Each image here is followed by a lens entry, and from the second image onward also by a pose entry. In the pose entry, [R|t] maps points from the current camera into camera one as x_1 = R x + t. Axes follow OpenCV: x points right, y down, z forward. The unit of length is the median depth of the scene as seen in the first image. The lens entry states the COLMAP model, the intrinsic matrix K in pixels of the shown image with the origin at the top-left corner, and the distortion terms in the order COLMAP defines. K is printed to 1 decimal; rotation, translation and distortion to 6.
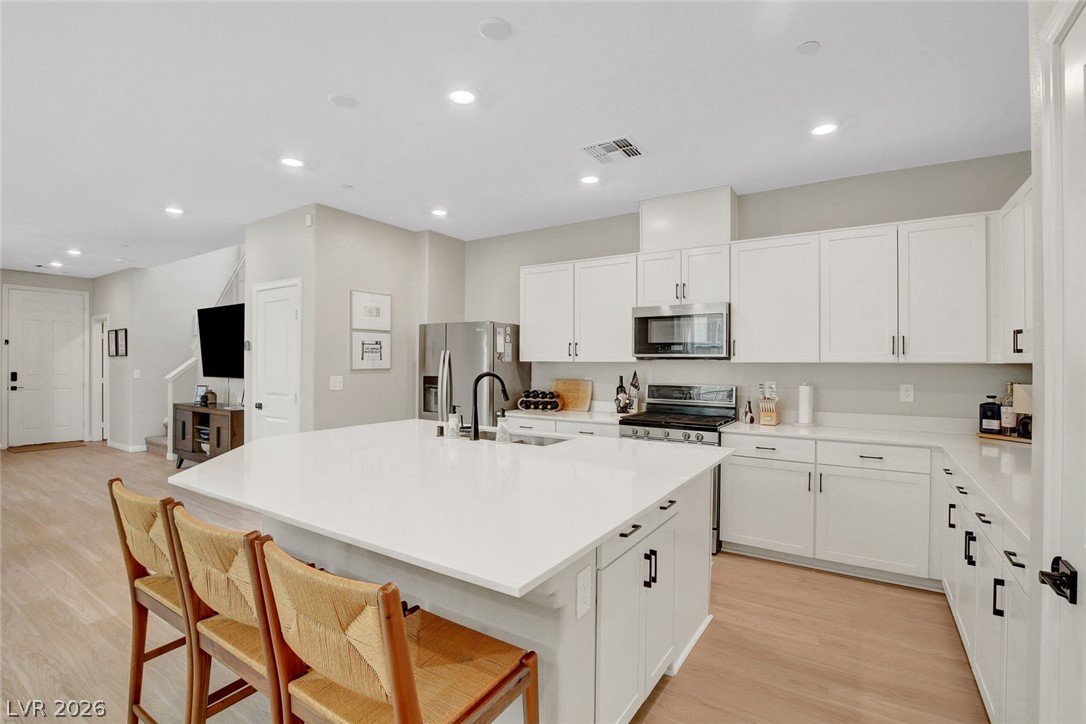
lens RADIAL K [[502.5, 0, 543.0], [0, 502.5, 362.0], [0, 0, 1]] dist [-0.032352, 0.000516]
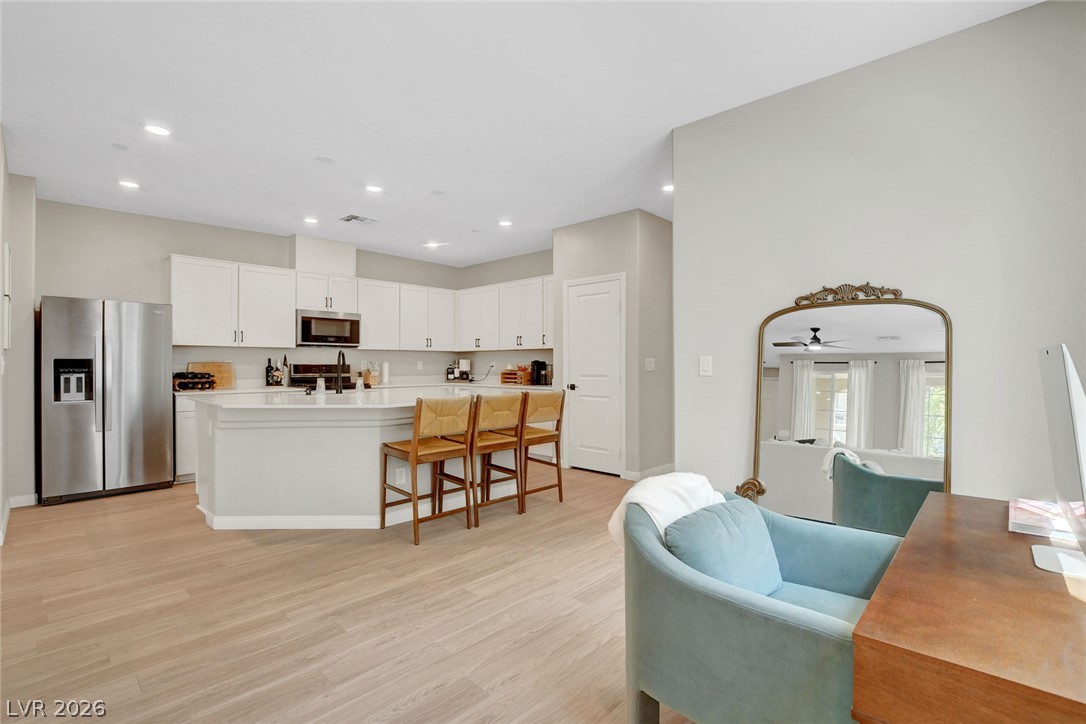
lens RADIAL K [[497.3, 0, 549.3], [0, 497.3, 362.2], [0, 0, 1]] dist [-0.030620, -0.000114]
pose [[0.169451, -0.001279, 0.985538, -0.953889], [0.002151, 0.999997, 0.000928, 0.036931], [-0.985536, 0.001963, 0.169453, 0.064653]]
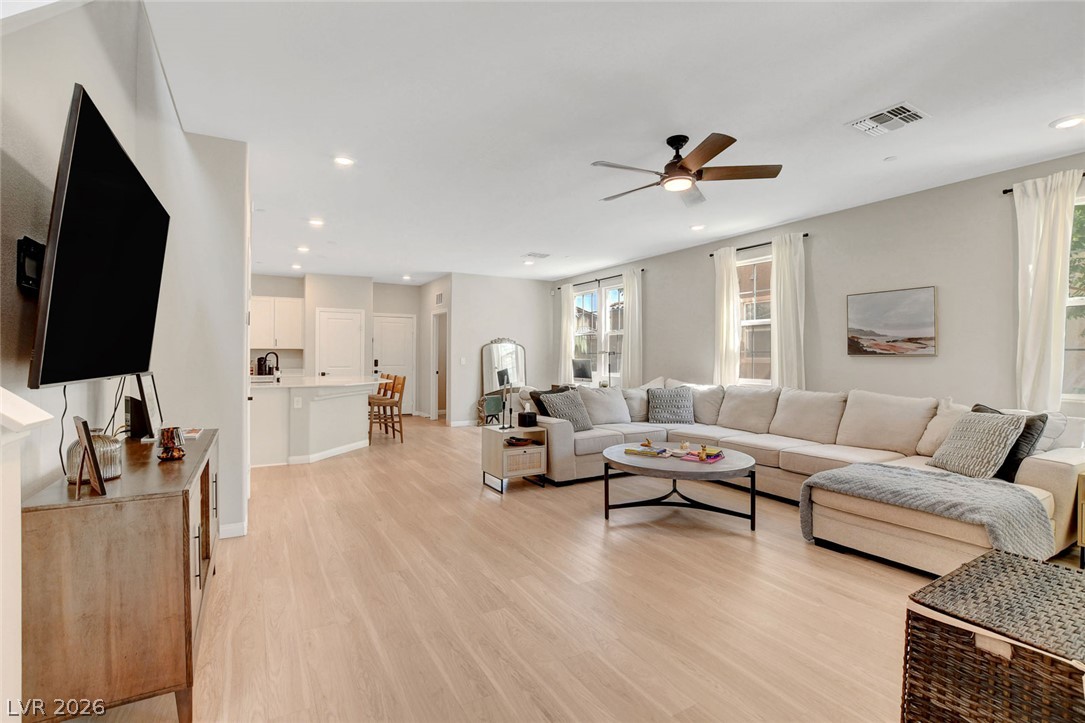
lens RADIAL K [[494.9, 0, 536.3], [0, 494.9, 350.9], [0, 0, 1]] dist [-0.033650, 0.000731]
pose [[-0.890627, -0.001771, 0.454731, -1.359014], [-0.006787, 0.999933, -0.009398, 0.019649], [-0.454684, -0.011457, -0.890579, 1.521530]]
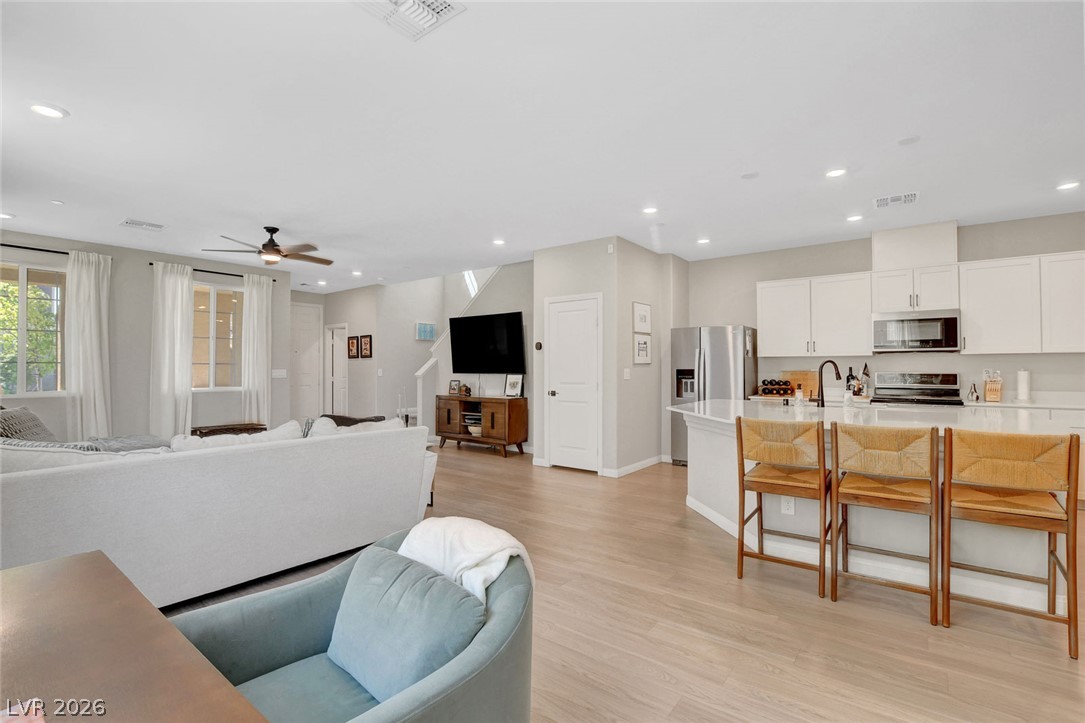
lens RADIAL K [[486.8, 0, 555.0], [0, 486.8, 362.0], [0, 0, 1]] dist [-0.040177, 0.006900]
pose [[0.998056, -0.006740, -0.061954, -0.504050], [0.005964, 0.999901, -0.012711, 0.025339], [0.062034, 0.012317, 0.997998, -0.256429]]
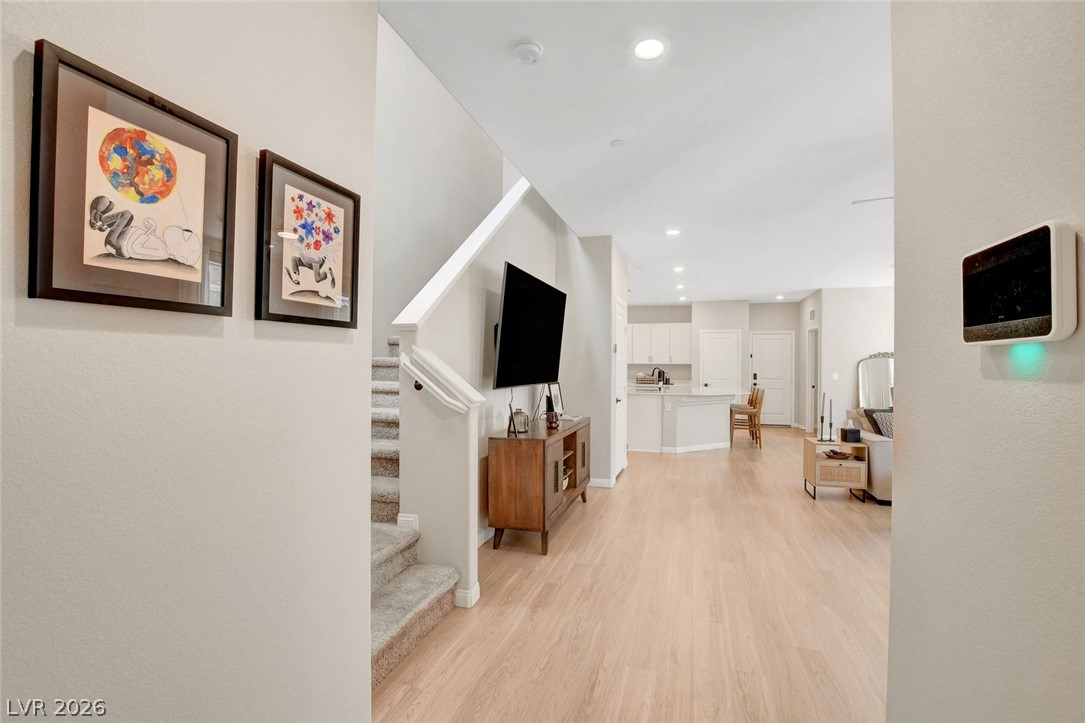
lens RADIAL K [[479.4, 0, 551.4], [0, 479.4, 364.7], [0, 0, 1]] dist [-0.032578, 0.000000]
pose [[-0.289880, -0.004030, 0.957054, -1.666452], [-0.007064, 0.999973, 0.002071, 0.002739], [-0.957037, -0.006160, -0.289901, 1.528101]]
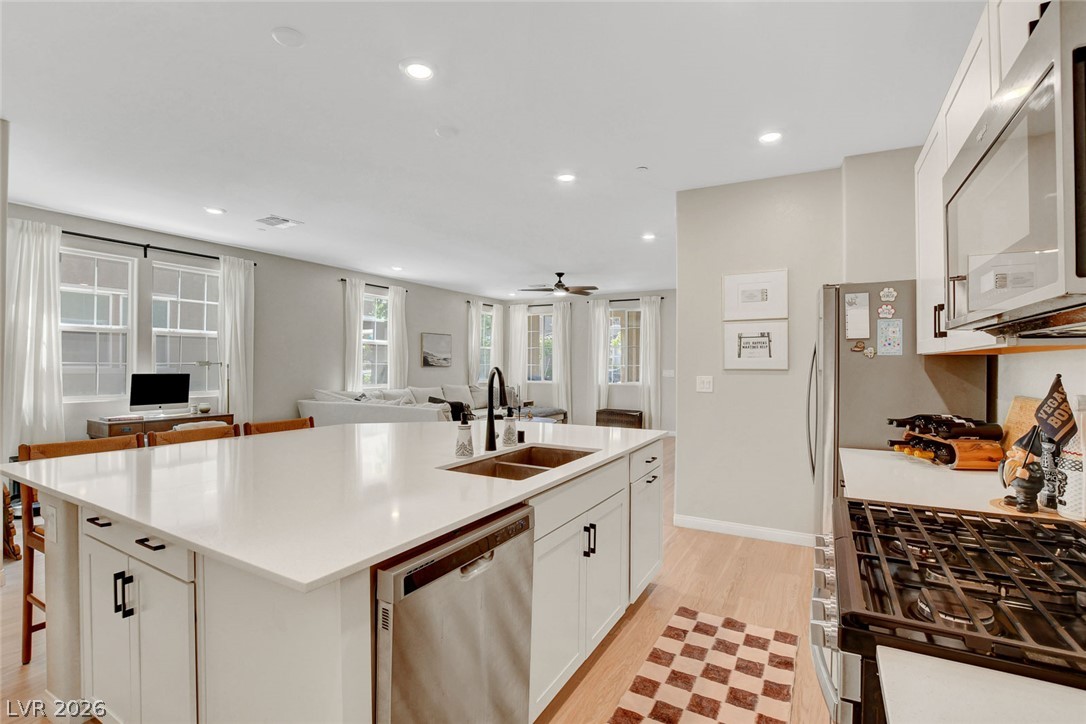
lens RADIAL K [[495.8, 0, 545.4], [0, 495.8, 362.4], [0, 0, 1]] dist [-0.001638, -0.000014]
pose [[0.059215, -0.007012, -0.998221, 0.425766], [-0.003418, 0.999968, -0.007227, 0.010833], [0.998239, 0.003839, 0.059189, 0.647853]]
